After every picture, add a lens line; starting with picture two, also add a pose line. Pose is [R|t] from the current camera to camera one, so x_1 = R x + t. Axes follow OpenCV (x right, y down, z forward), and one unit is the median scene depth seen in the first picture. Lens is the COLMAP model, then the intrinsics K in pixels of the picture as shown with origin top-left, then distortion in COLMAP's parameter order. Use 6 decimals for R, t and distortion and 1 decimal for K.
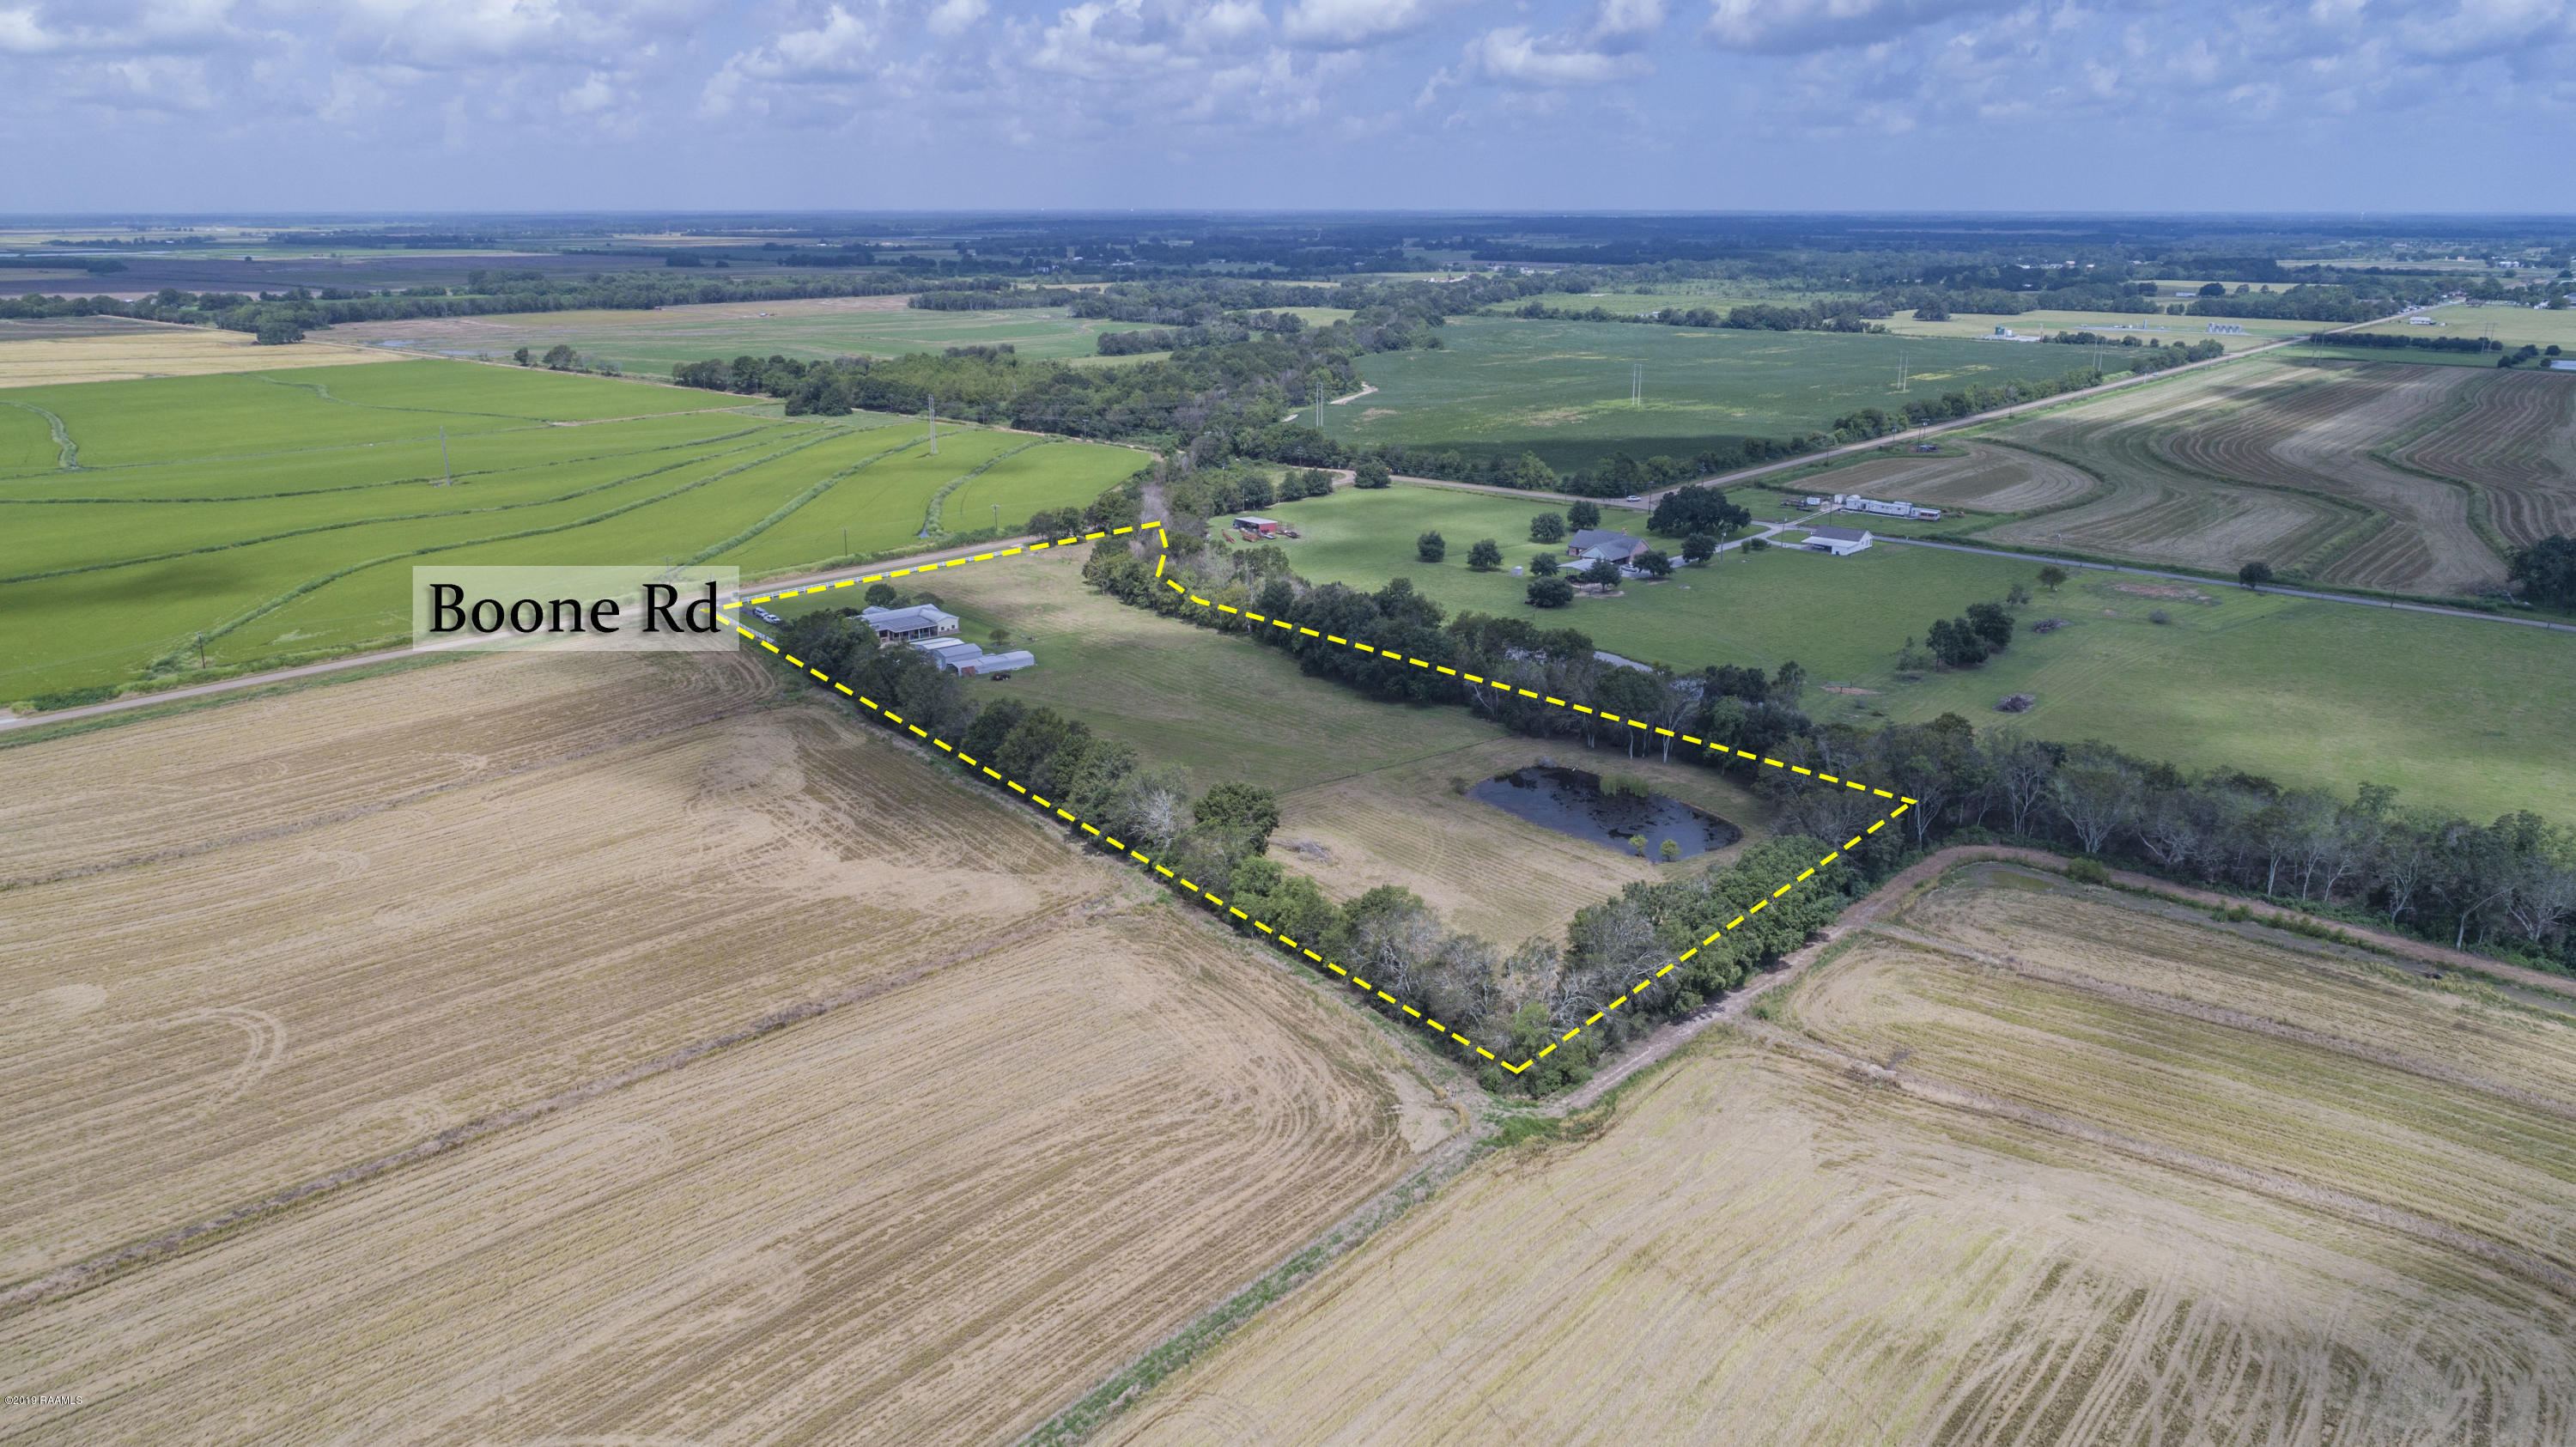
lens RADIAL K [[1737.9, 0, 1291.4], [0, 1737.9, 719.0], [0, 0, 1]] dist [-0.013290, 0.007644]
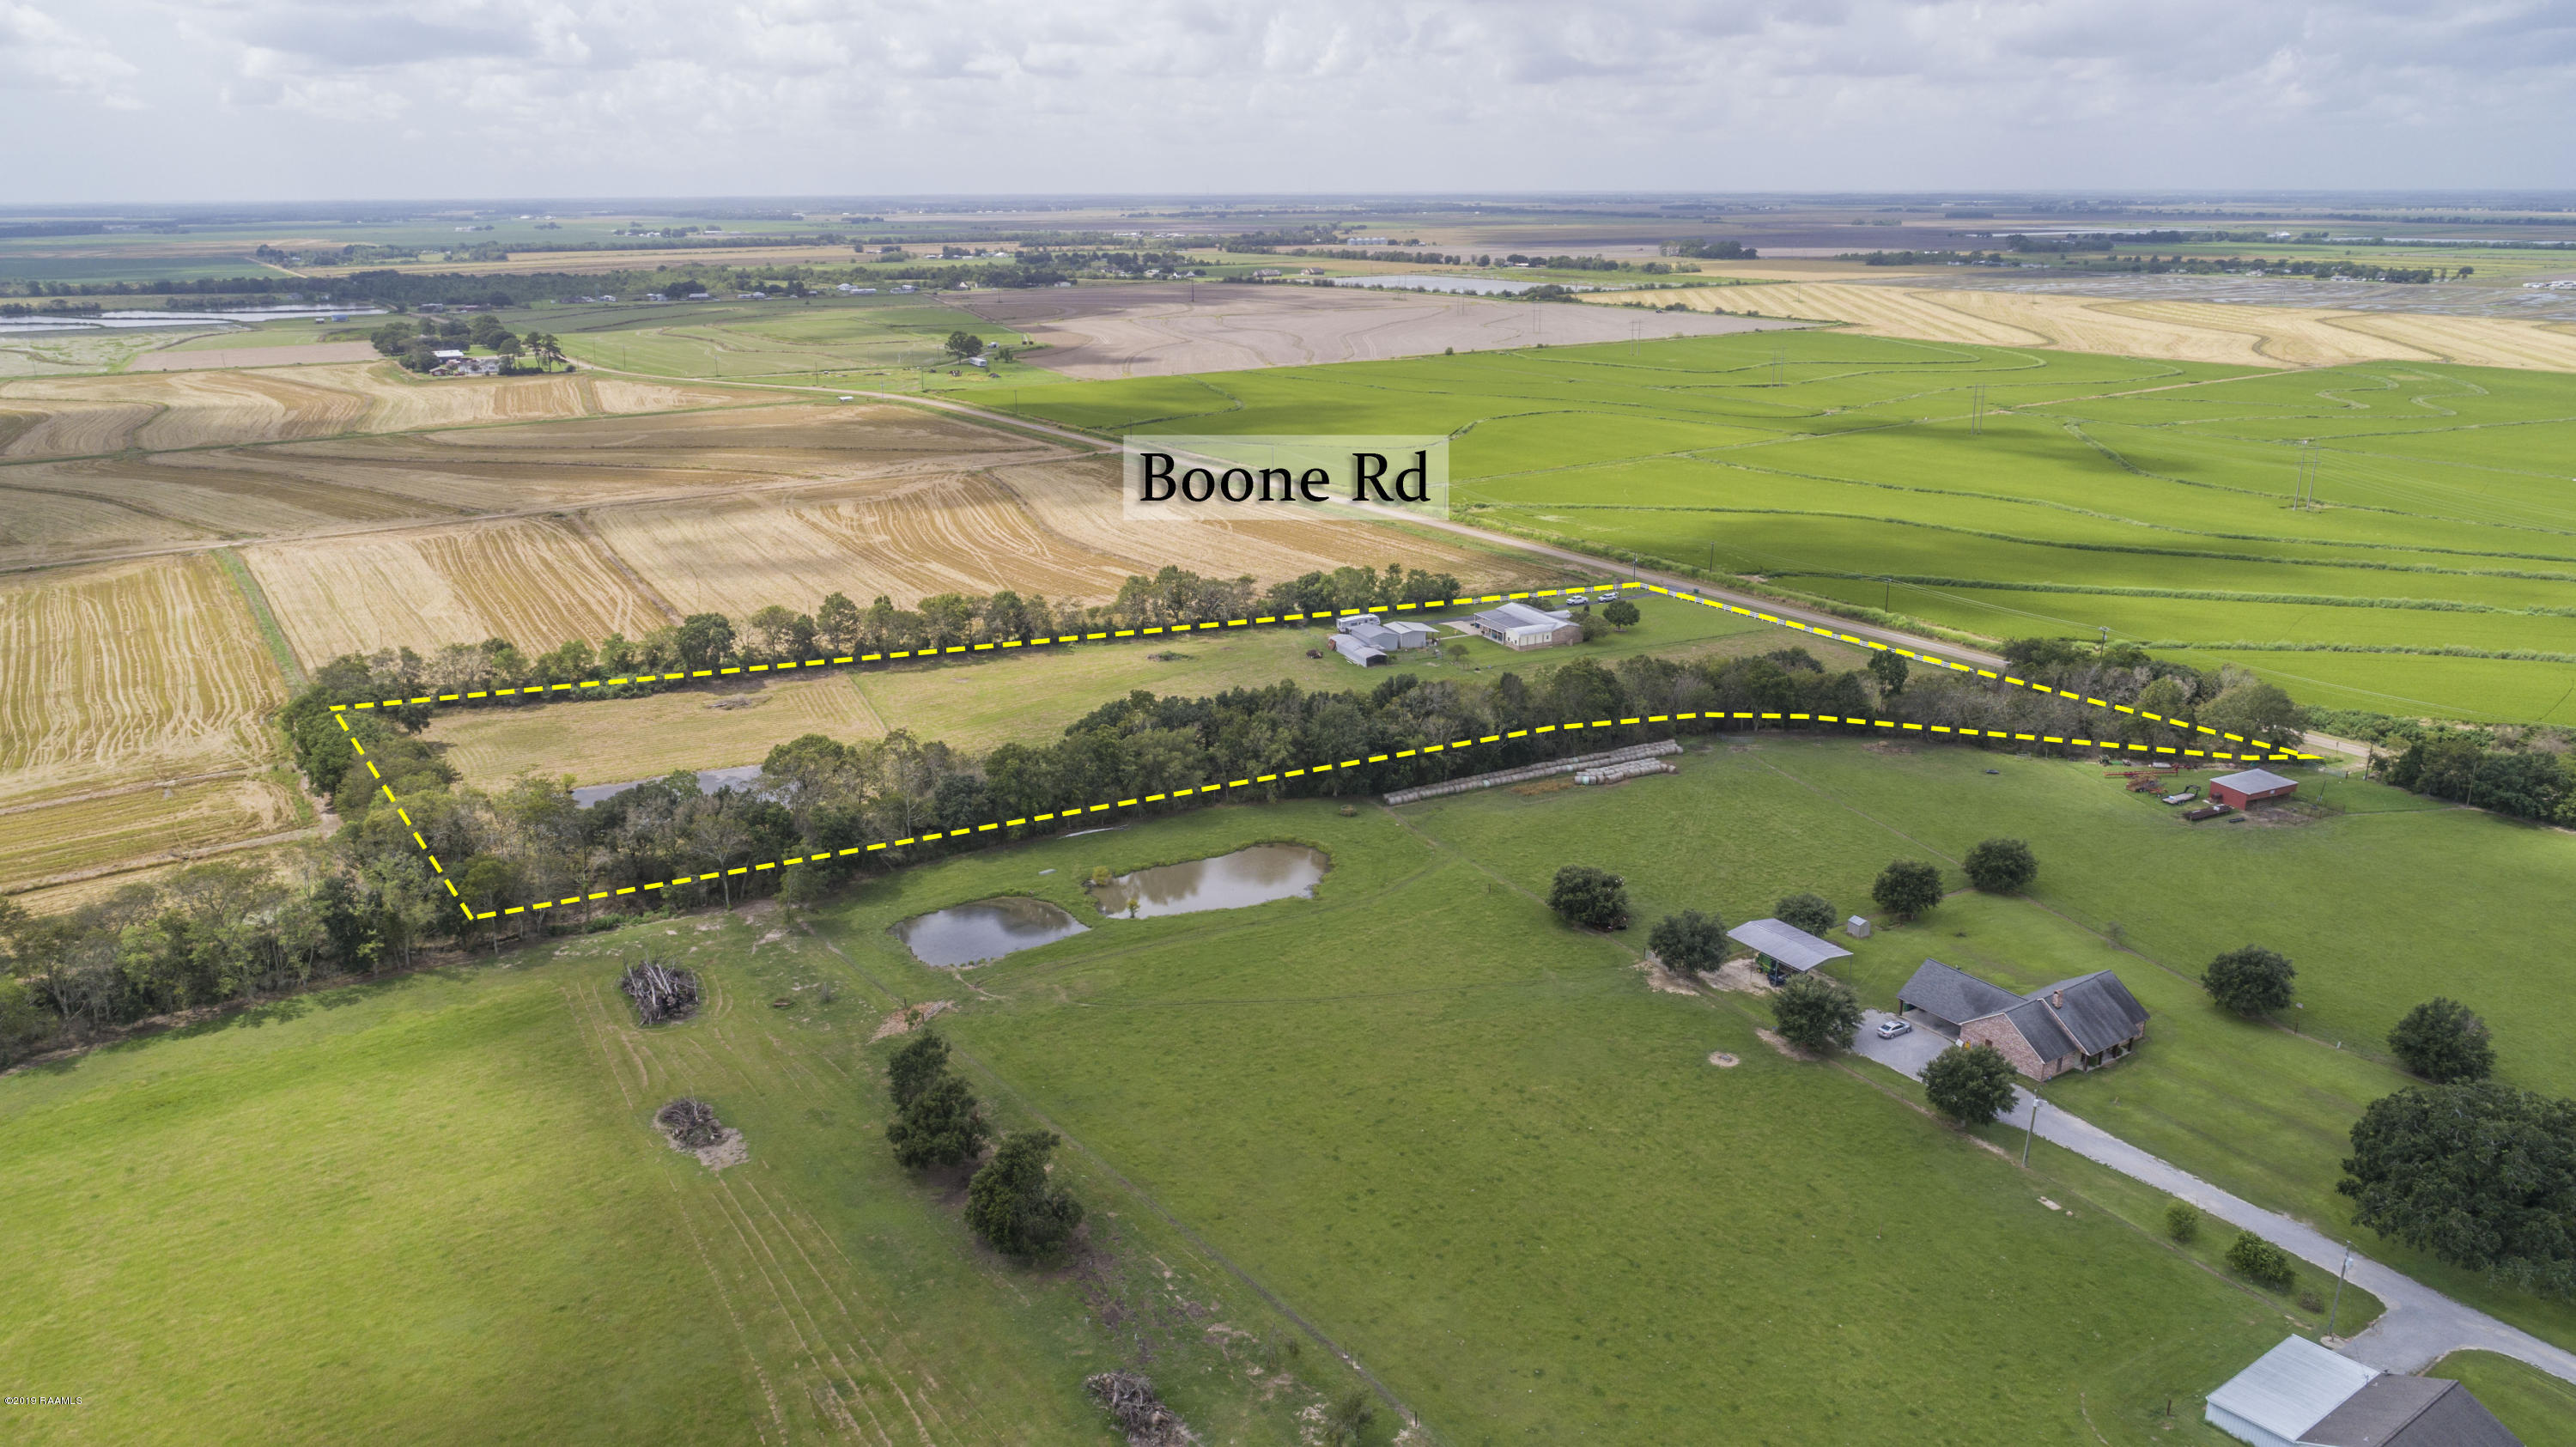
lens RADIAL K [[1735.2, 0, 1288.0], [0, 1735.2, 723.5], [0, 0, 1]] dist [-0.006716, 0.002100]
pose [[-0.262275, 0.287643, -0.921126, 0.248415], [-0.271371, 0.894036, 0.356452, -0.109160], [0.926051, 0.343455, -0.156425, 0.362813]]
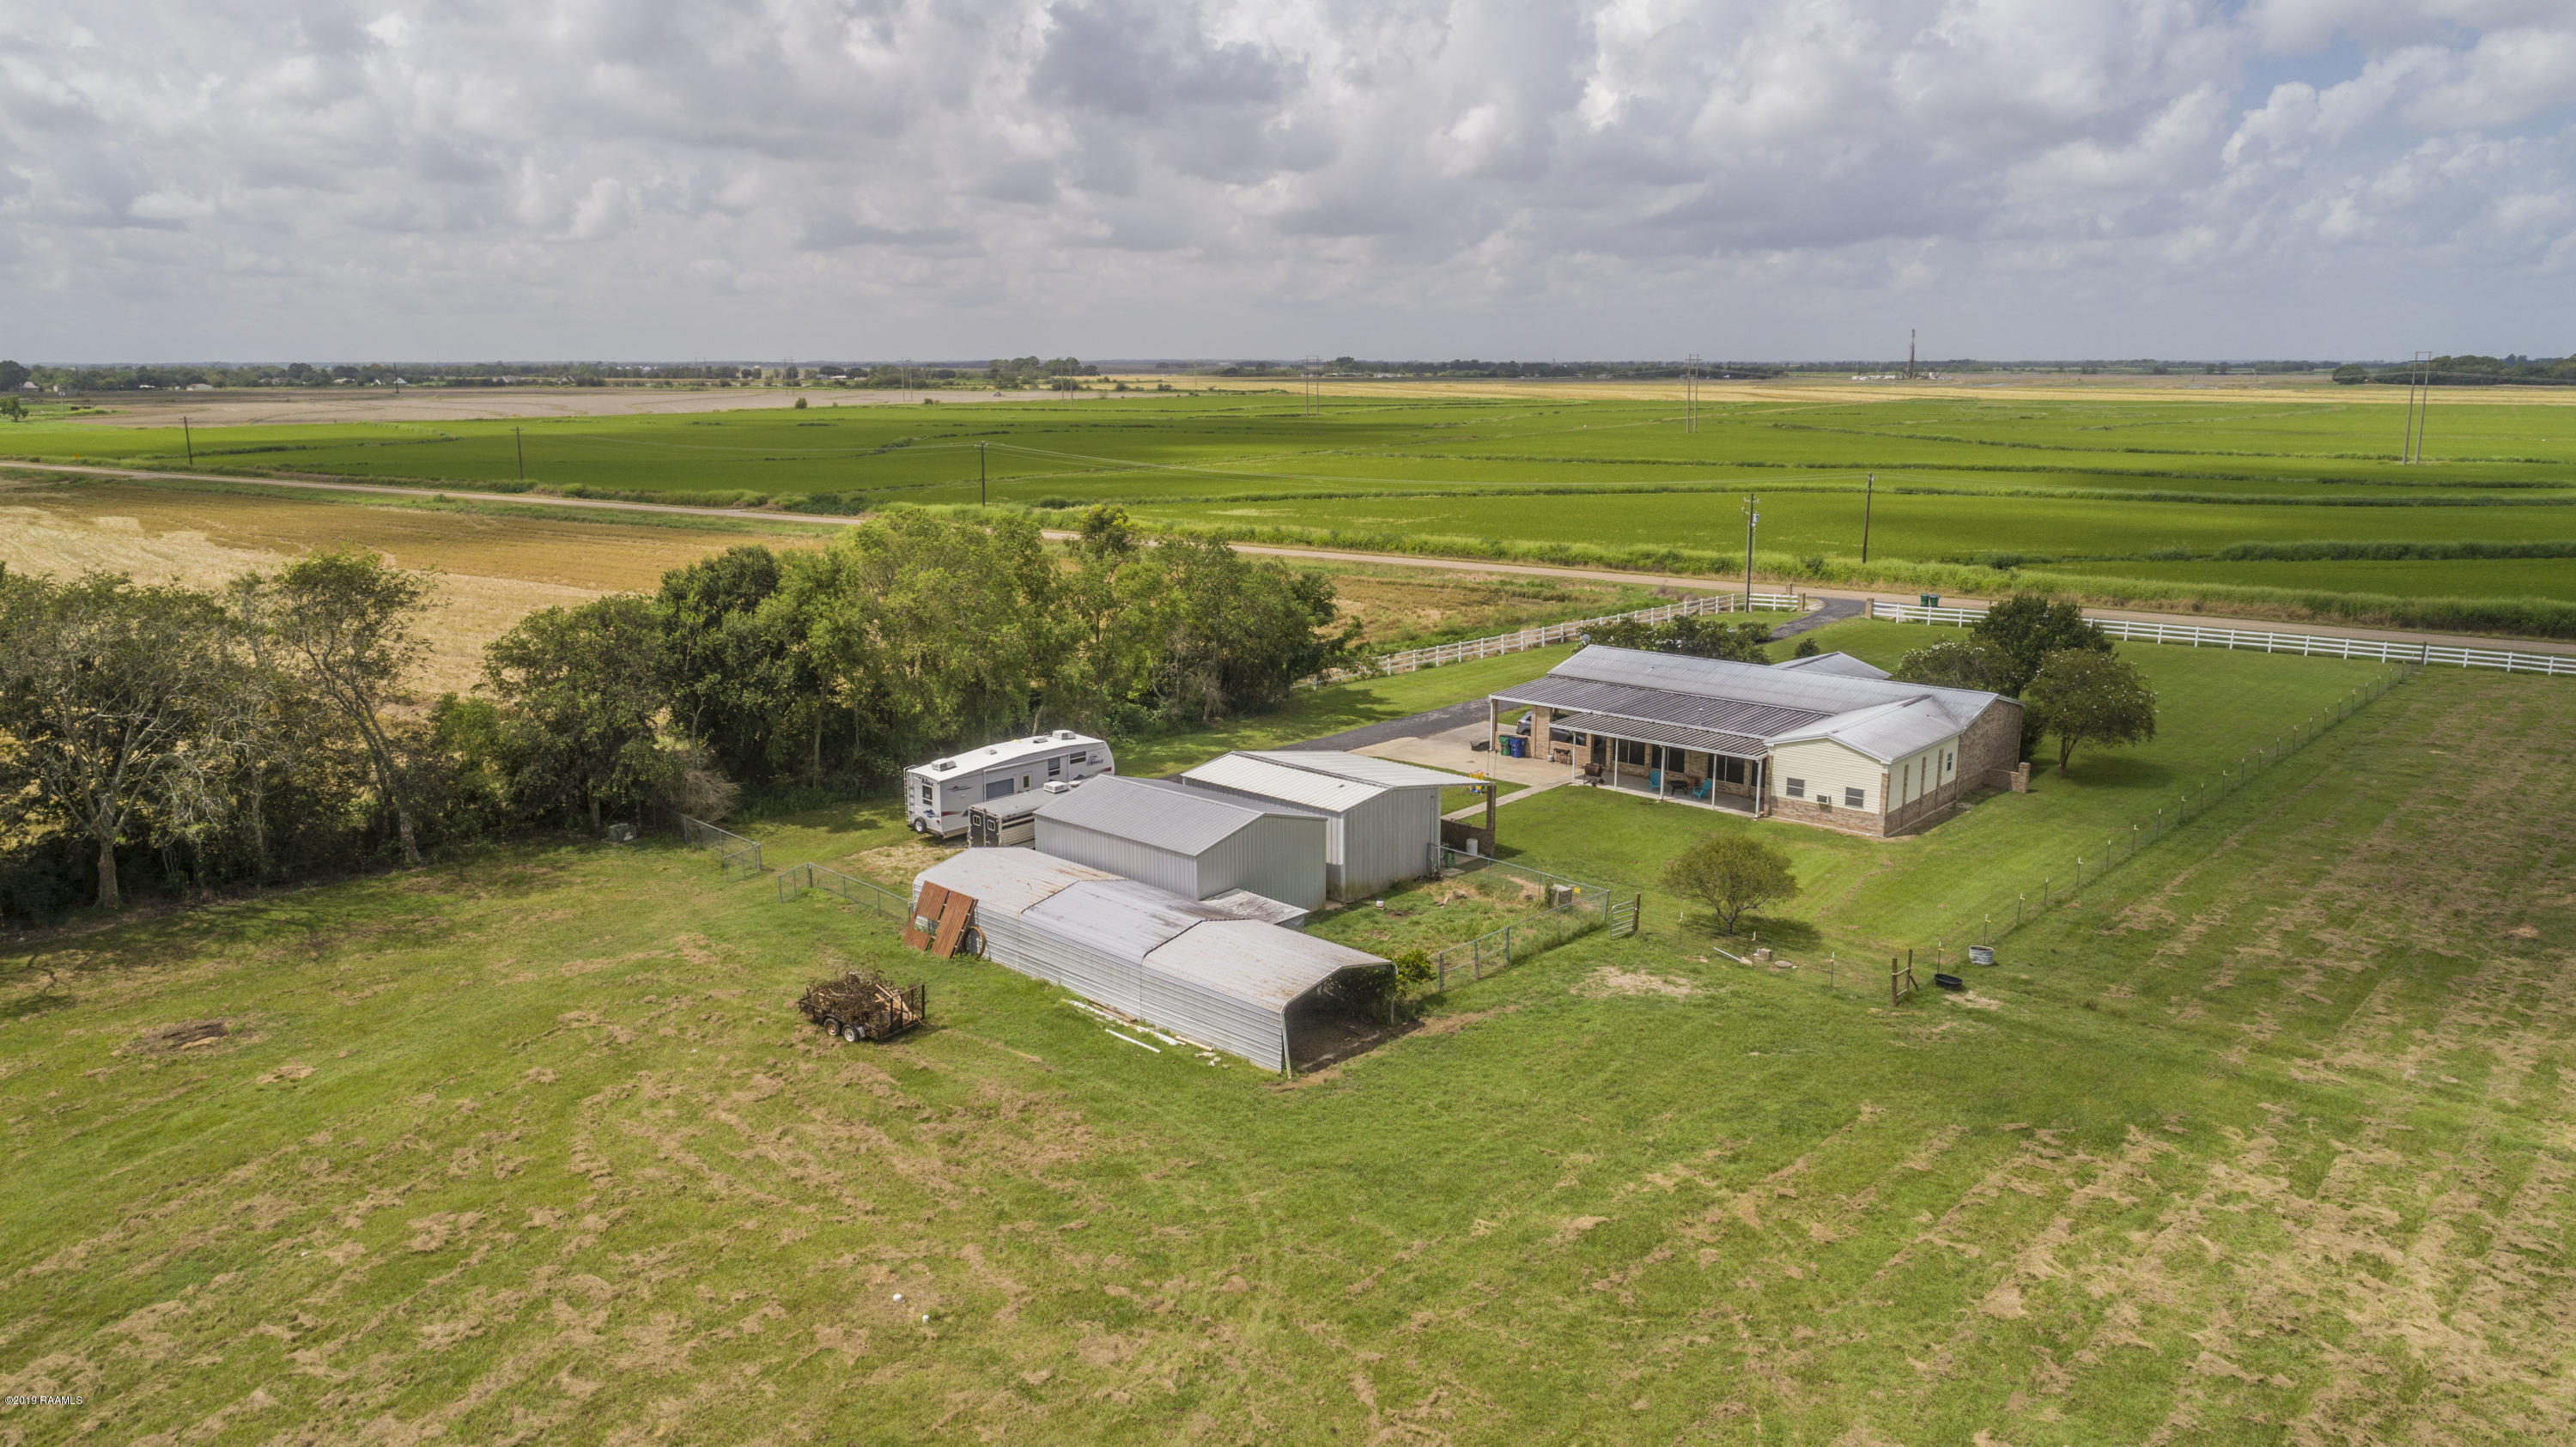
lens RADIAL K [[1737.9, 0, 1291.4], [0, 1737.9, 719.0], [0, 0, 1]] dist [-0.013290, 0.007644]
pose [[0.130236, 0.201703, -0.970750, -0.006944], [-0.282703, 0.945999, 0.158633, -0.025581], [0.950325, 0.253774, 0.180225, 0.313514]]
